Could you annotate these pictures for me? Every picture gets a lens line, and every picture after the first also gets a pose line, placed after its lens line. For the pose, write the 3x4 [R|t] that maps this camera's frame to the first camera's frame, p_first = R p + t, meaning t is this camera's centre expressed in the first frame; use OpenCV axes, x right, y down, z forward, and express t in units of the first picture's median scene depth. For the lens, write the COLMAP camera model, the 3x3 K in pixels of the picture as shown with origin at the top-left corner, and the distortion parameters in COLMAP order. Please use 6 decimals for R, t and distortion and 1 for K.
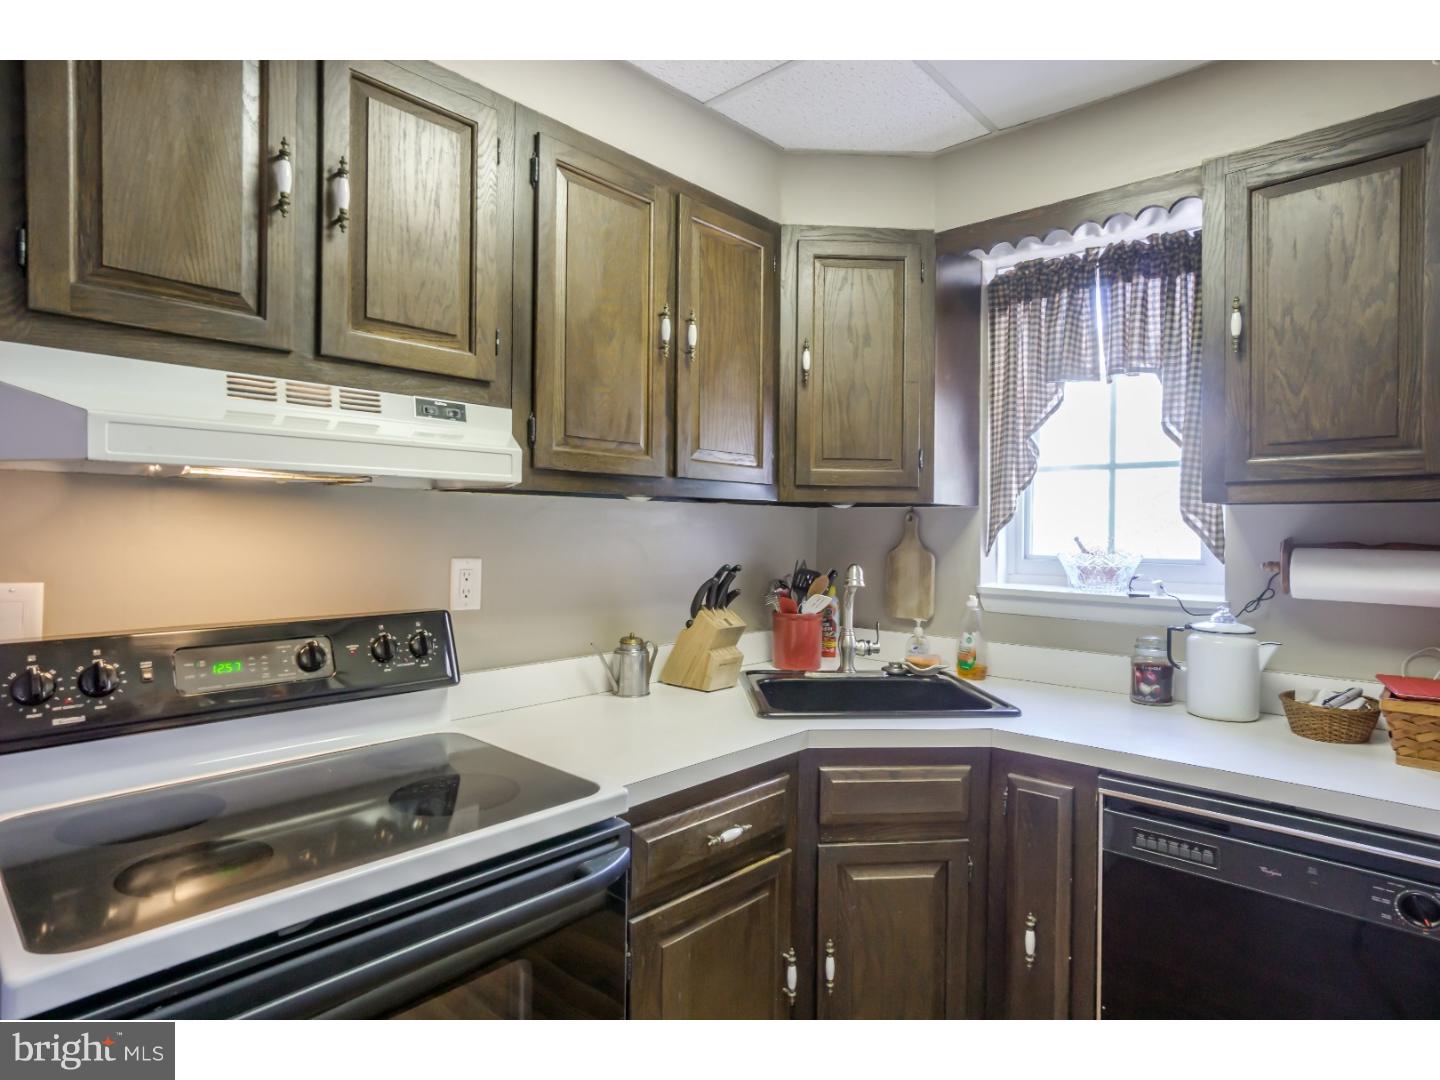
lens RADIAL K [[779.0, 0, 720.0], [0, 779.0, 540.0], [0, 0, 1]] dist [-0.030465, 0.018943]
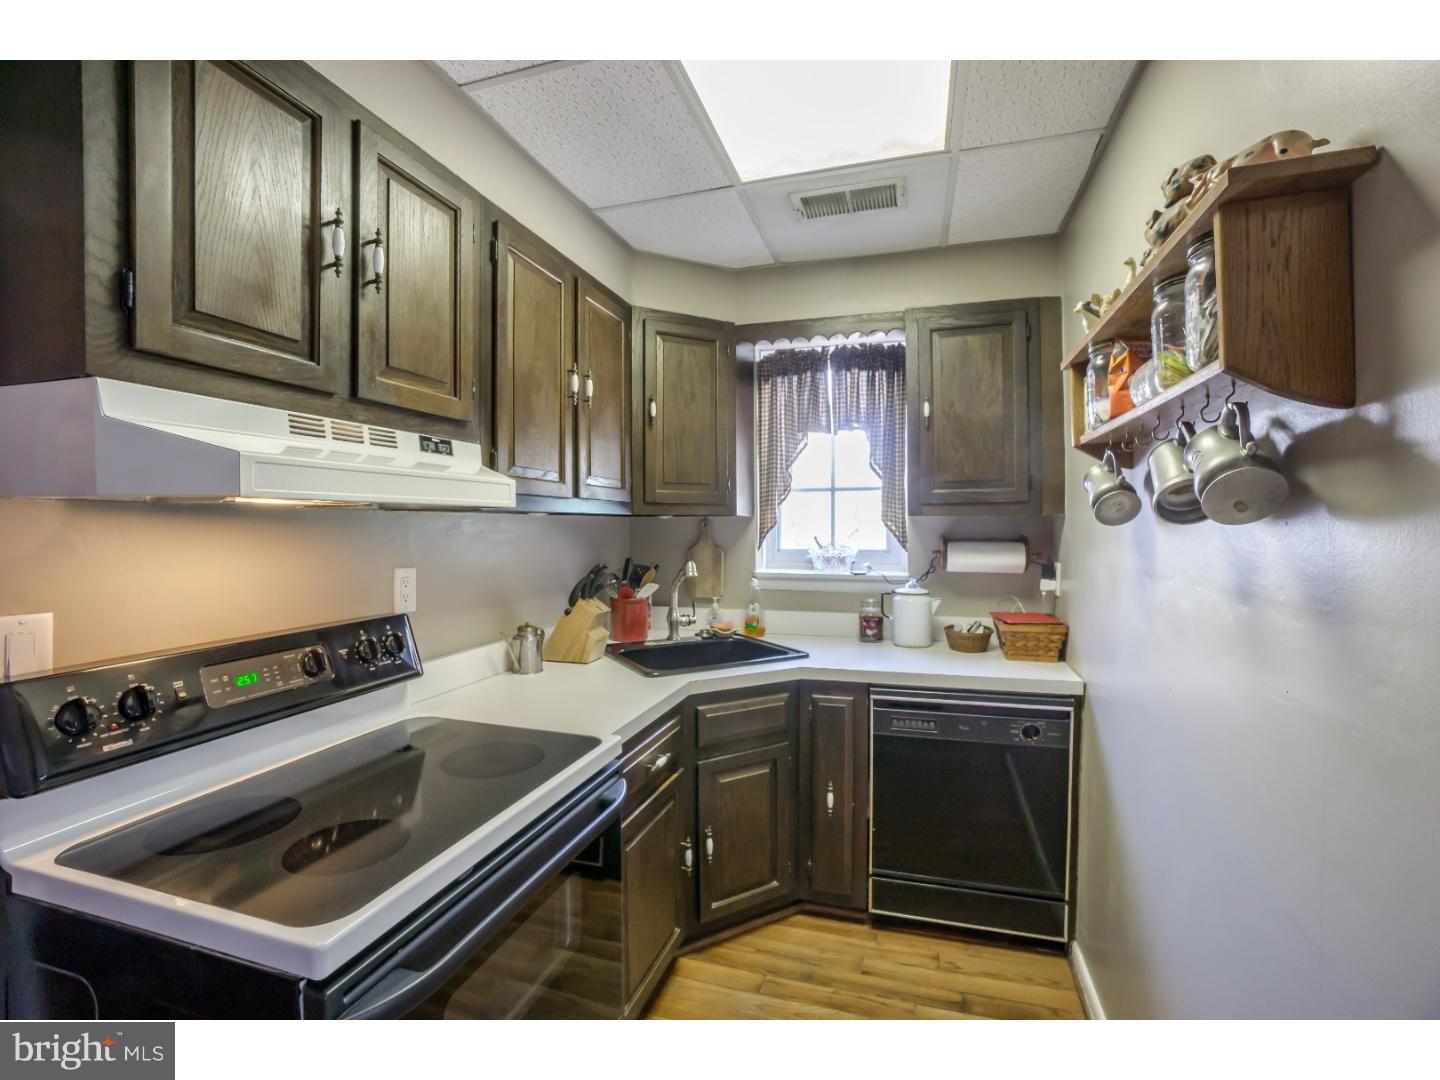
lens RADIAL K [[633.3, 0, 720.0], [0, 633.3, 540.0], [0, 0, 1]] dist [-0.065649, 0.022384]
pose [[0.904910, -0.022535, 0.425006, -0.306312], [0.018584, 0.999737, 0.013440, -0.022370], [-0.425197, -0.004263, 0.905091, -0.041675]]
